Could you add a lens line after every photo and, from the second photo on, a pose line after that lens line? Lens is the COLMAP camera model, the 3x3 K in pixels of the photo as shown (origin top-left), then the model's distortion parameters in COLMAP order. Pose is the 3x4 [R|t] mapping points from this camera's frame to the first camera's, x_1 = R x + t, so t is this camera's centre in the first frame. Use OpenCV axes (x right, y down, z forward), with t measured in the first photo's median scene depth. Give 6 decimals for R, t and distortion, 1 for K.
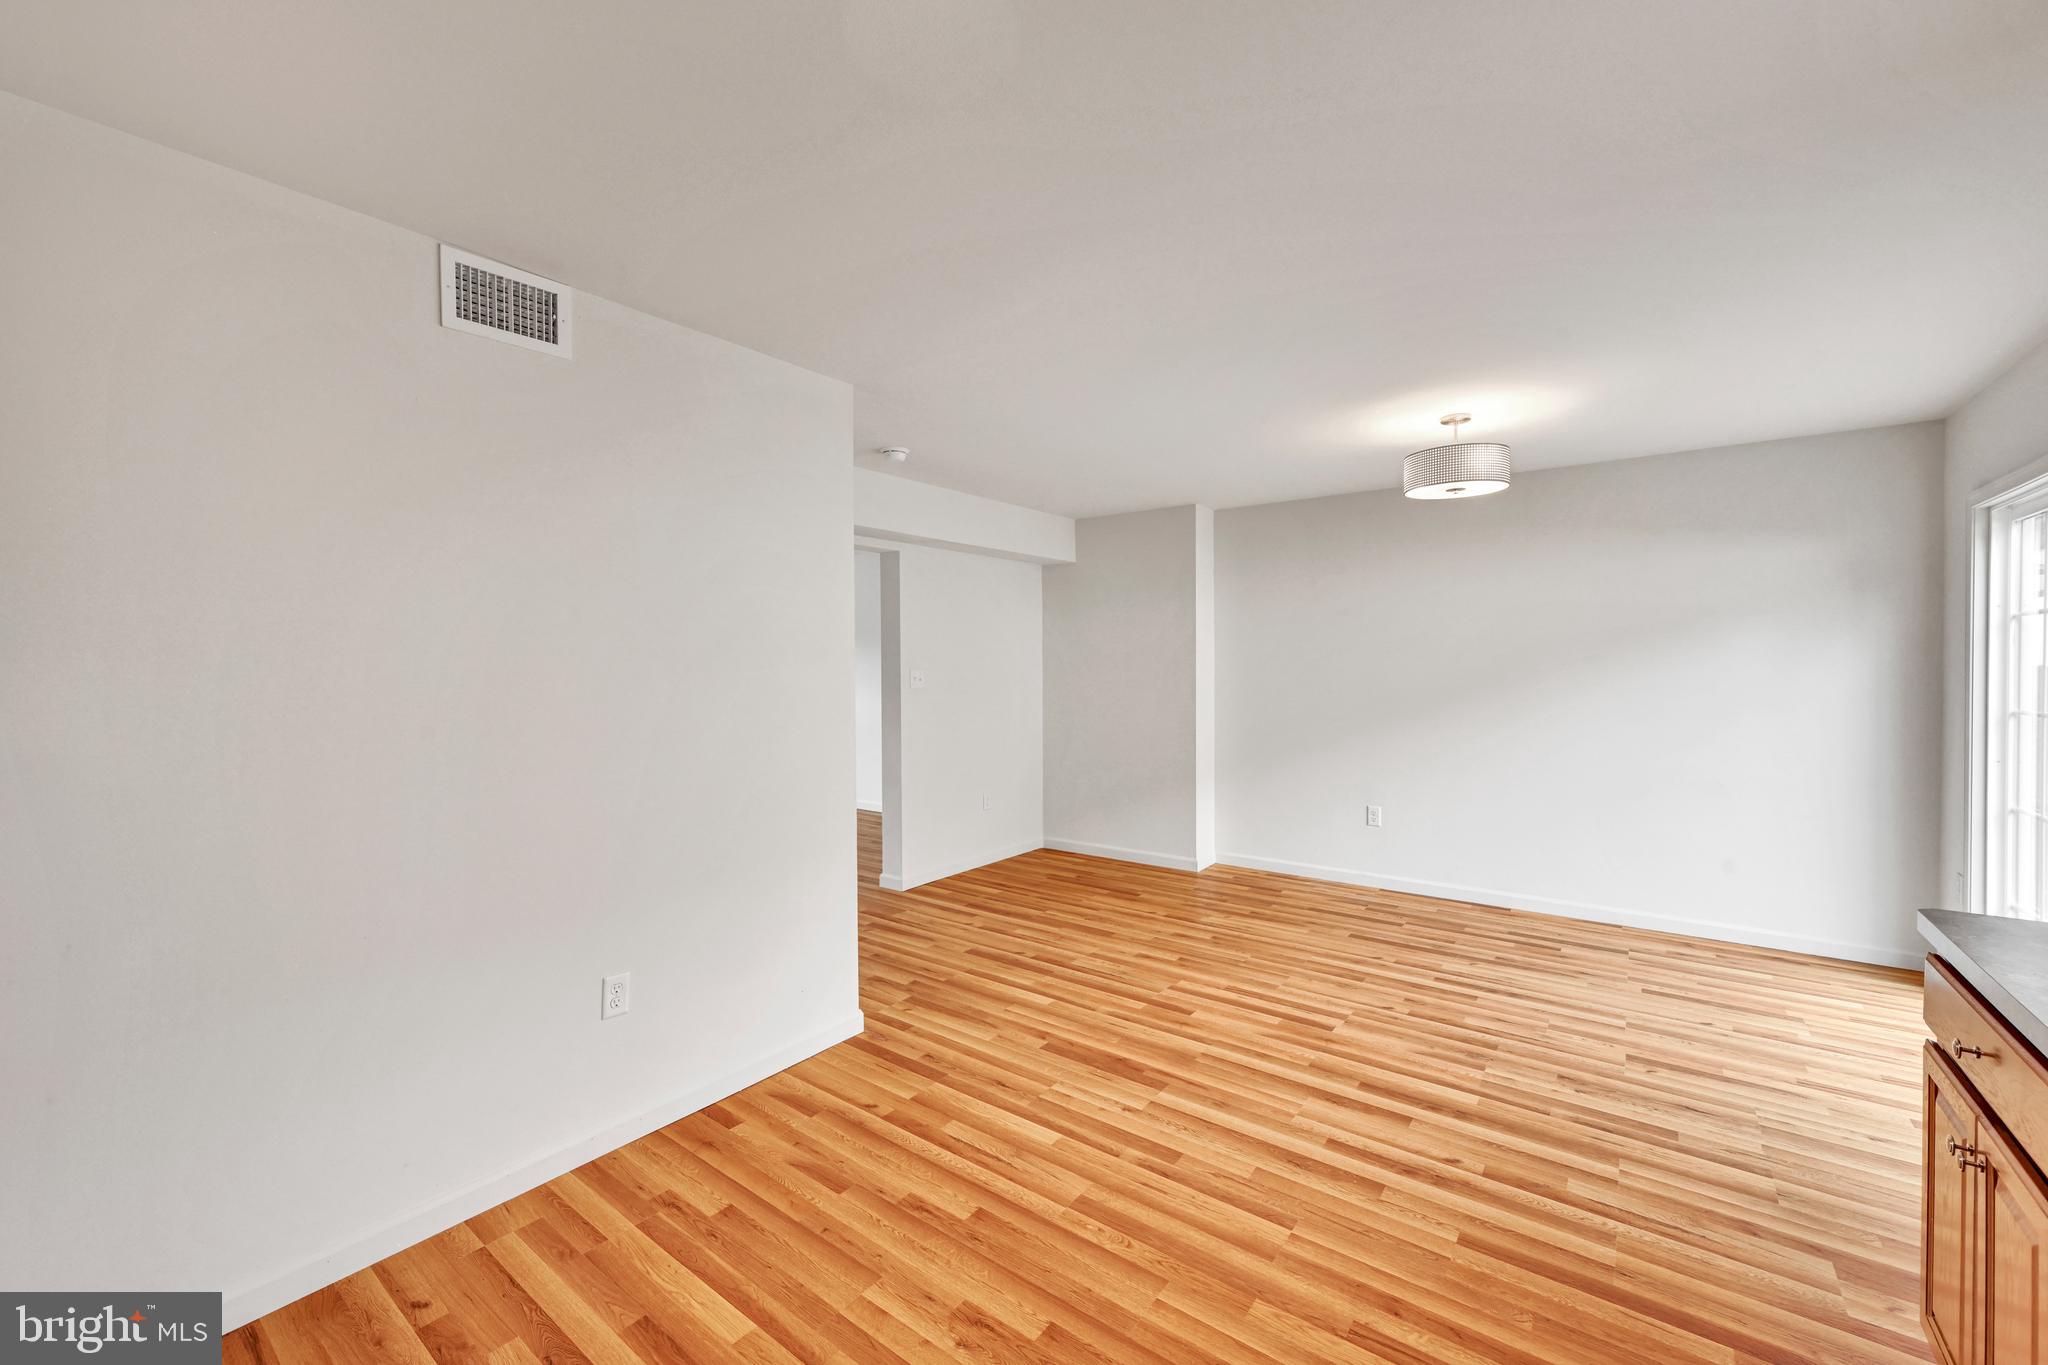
lens RADIAL K [[811.7, 0, 1008.2], [0, 811.7, 663.9], [0, 0, 1]] dist [-0.000666, 0.001121]
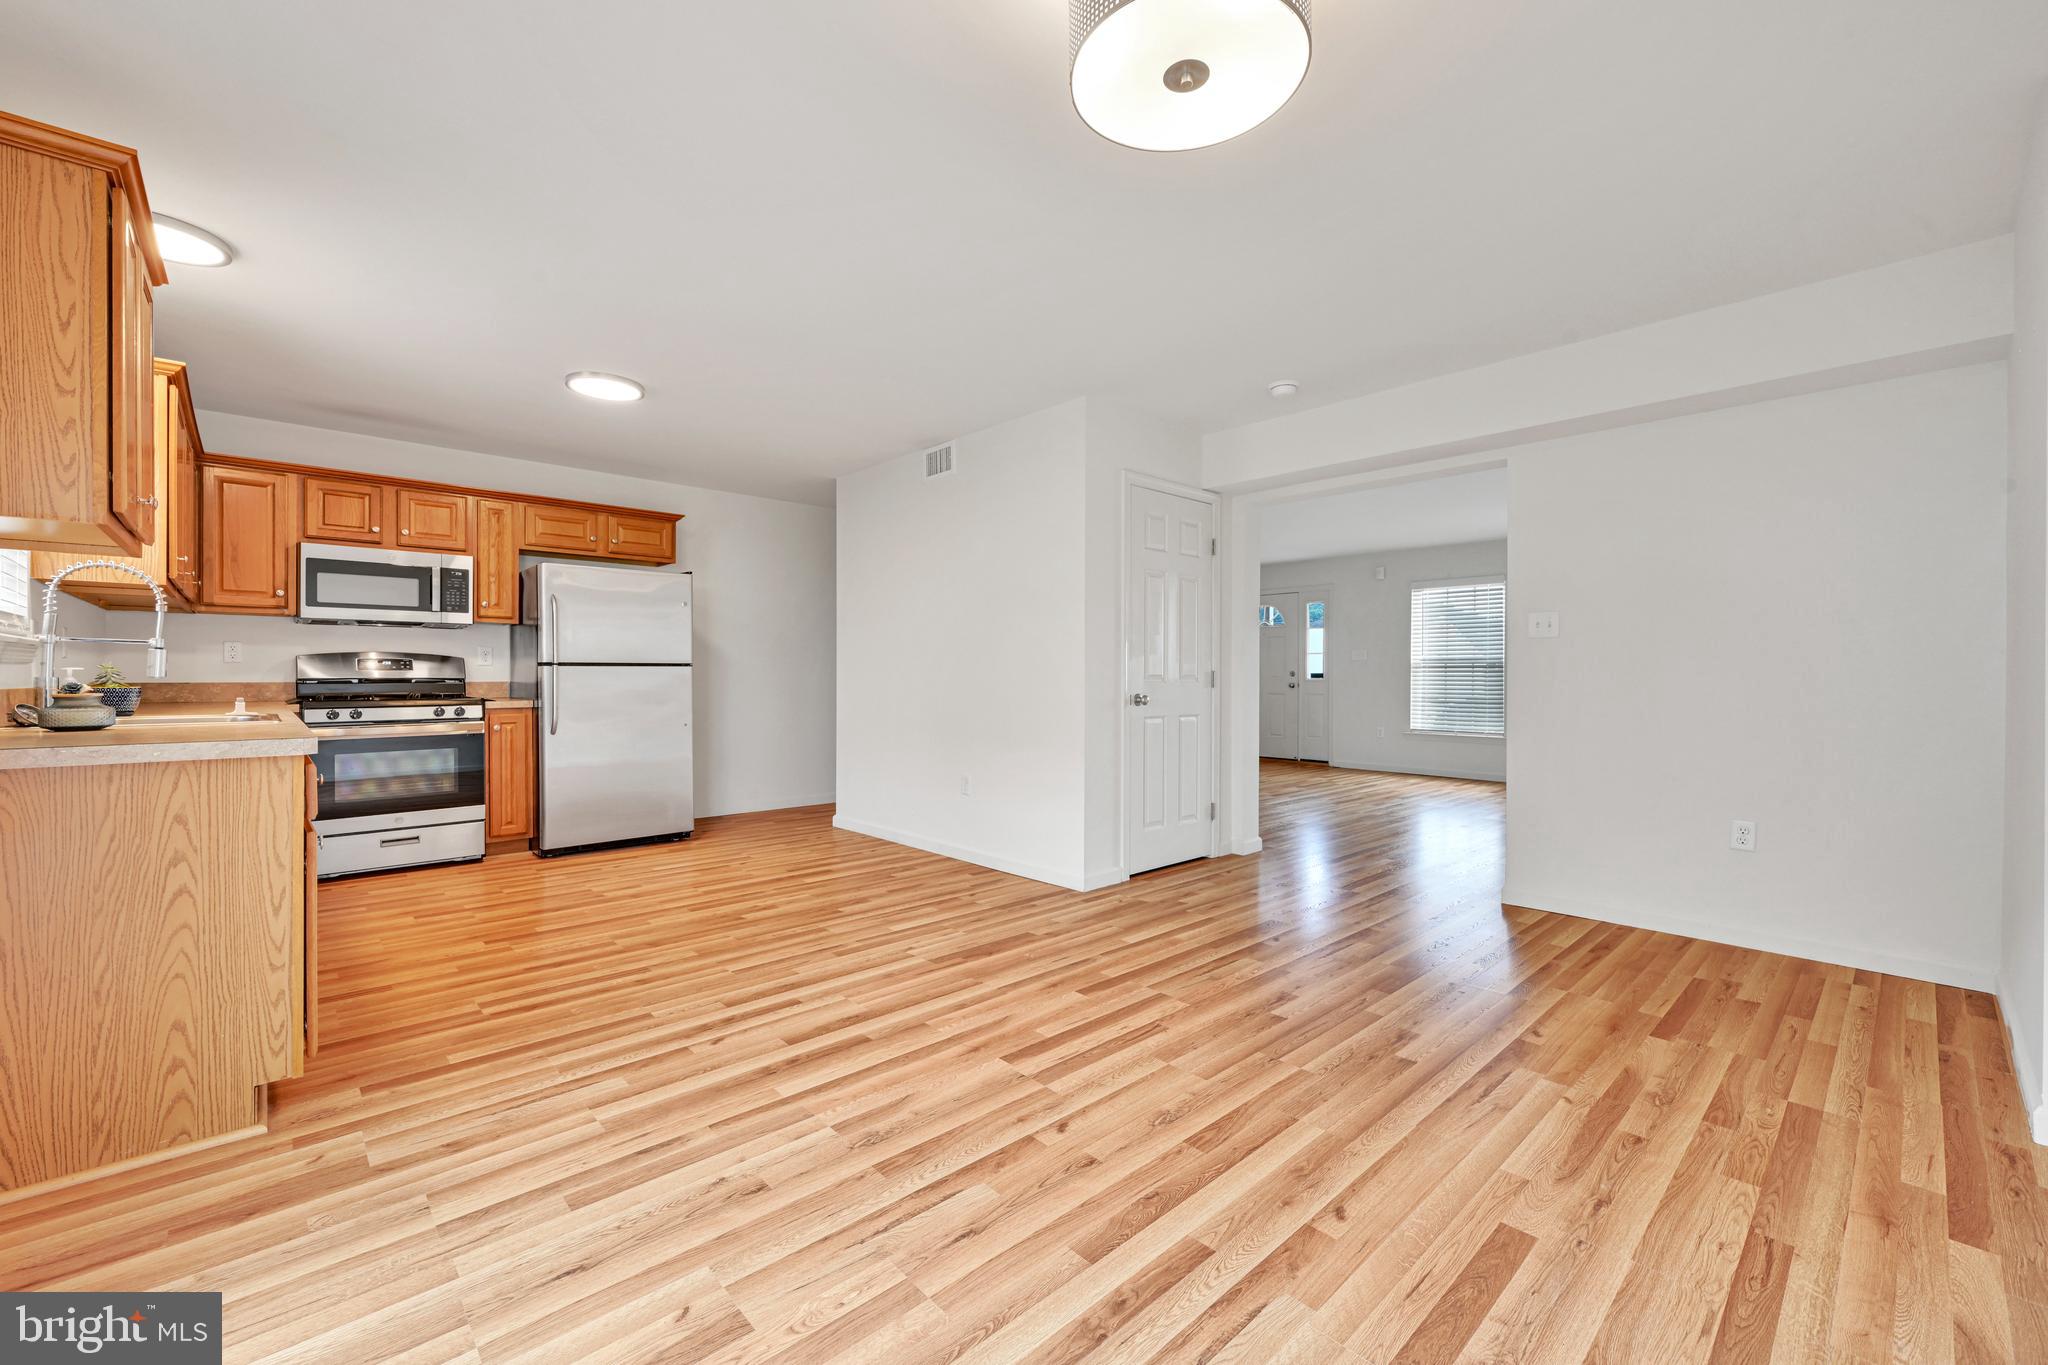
lens RADIAL K [[811.7, 0, 1094.9], [0, 811.7, 681.2], [0, 0, 1]] dist [-0.000666, 0.001121]
pose [[-0.098770, 0.009160, -0.995068, 1.154218], [0.001444, 0.999958, 0.009062, 0.108280], [0.995109, -0.000542, -0.098779, 1.196036]]
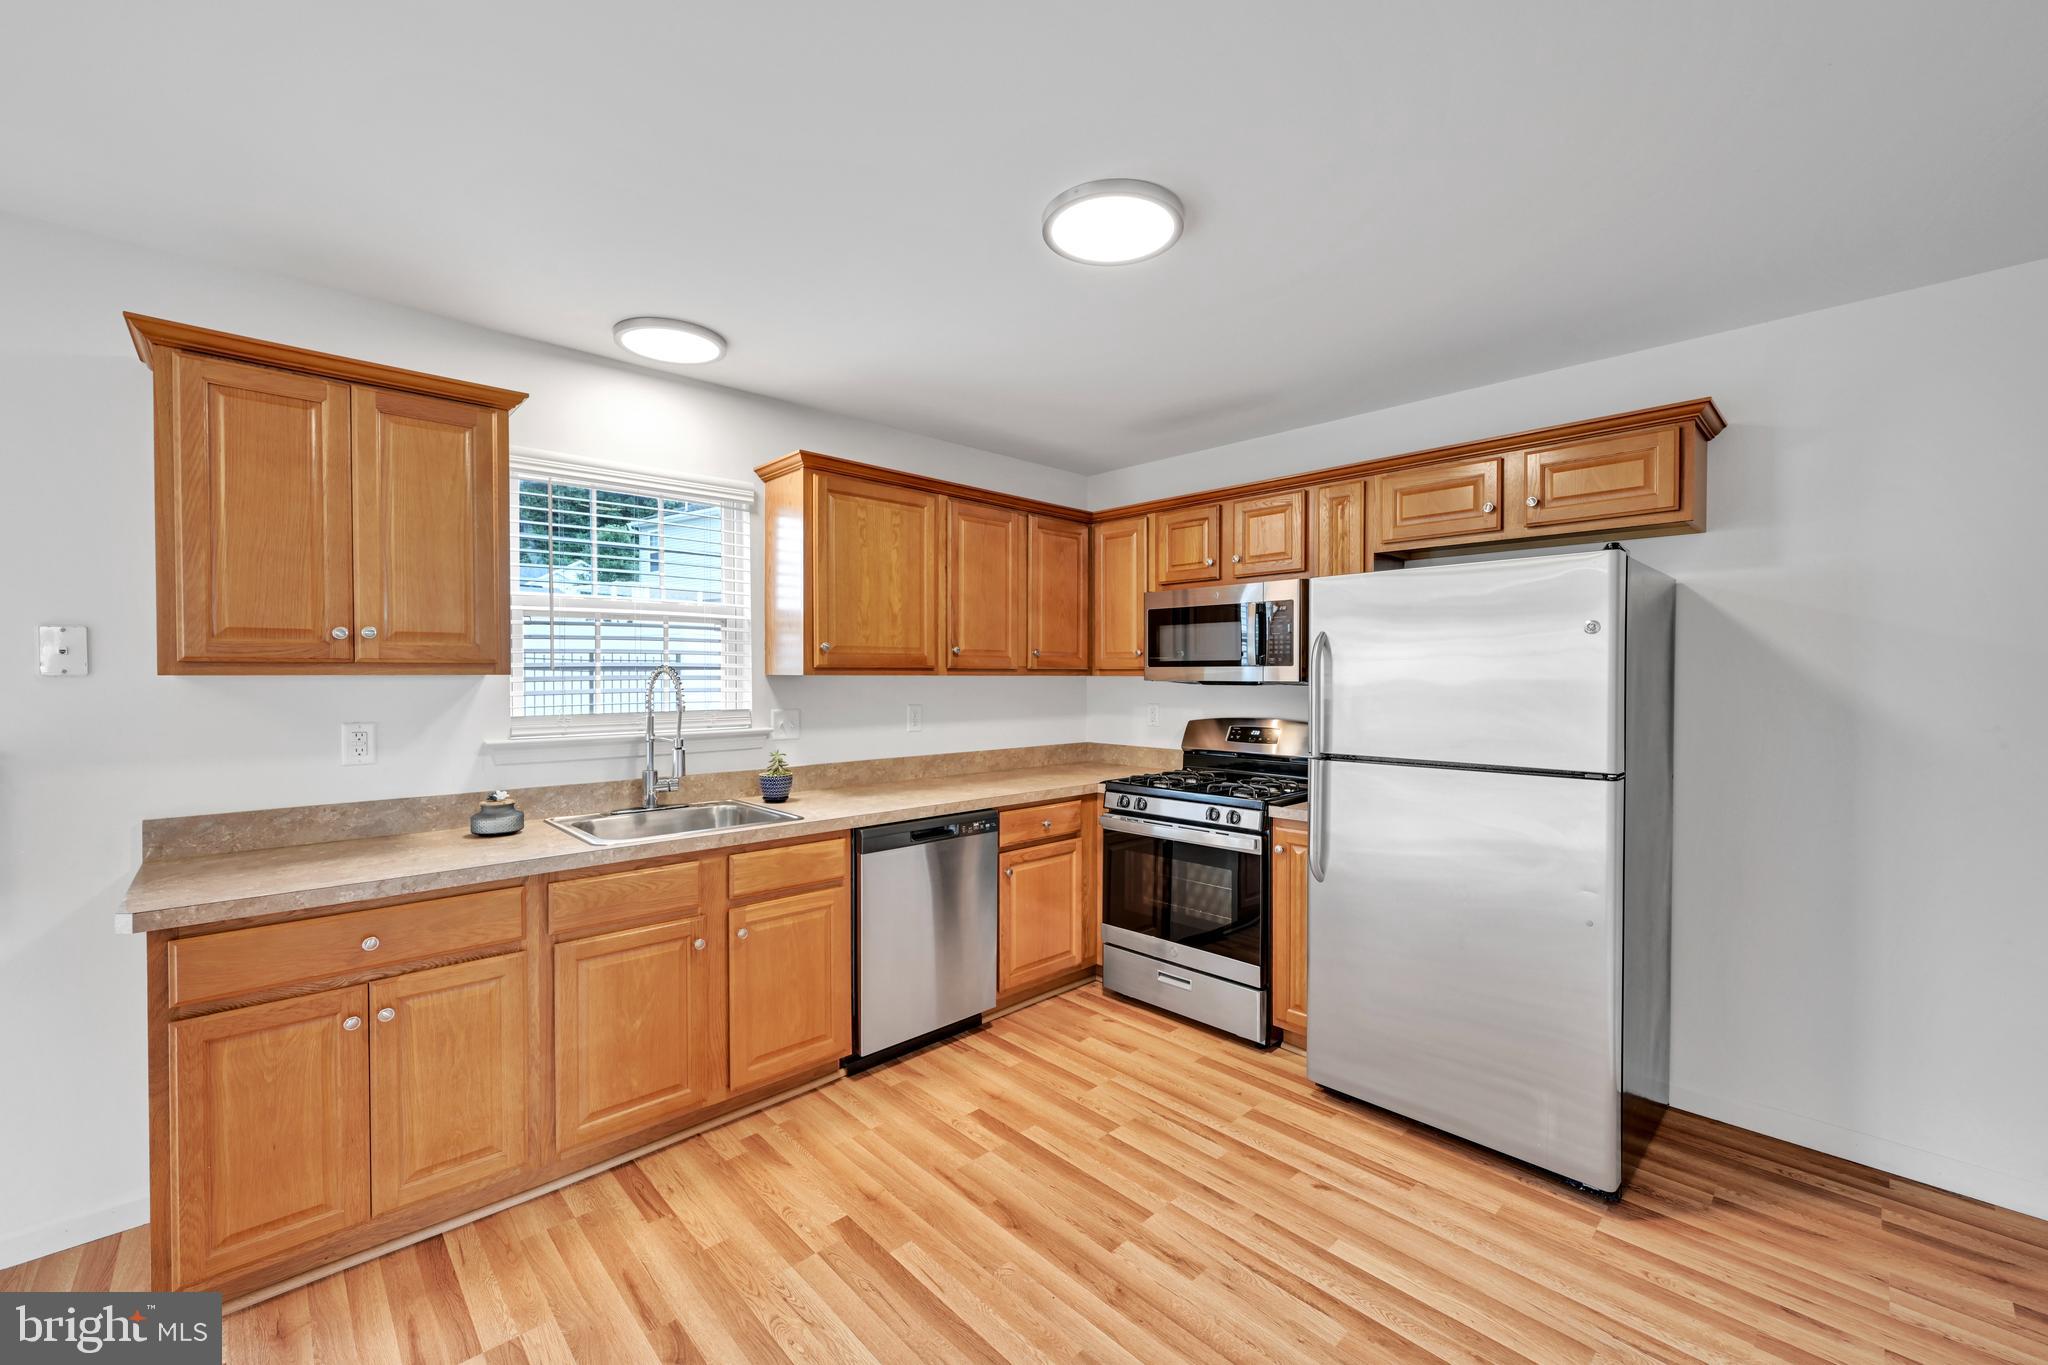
lens RADIAL K [[811.7, 0, 1017.9], [0, 811.7, 692.9], [0, 0, 1]] dist [-0.000666, 0.001121]
pose [[-0.984958, -0.005062, 0.172719, -0.078686], [-0.000228, 0.999608, 0.027995, -0.001970], [-0.172793, 0.027535, -0.984573, 0.931622]]
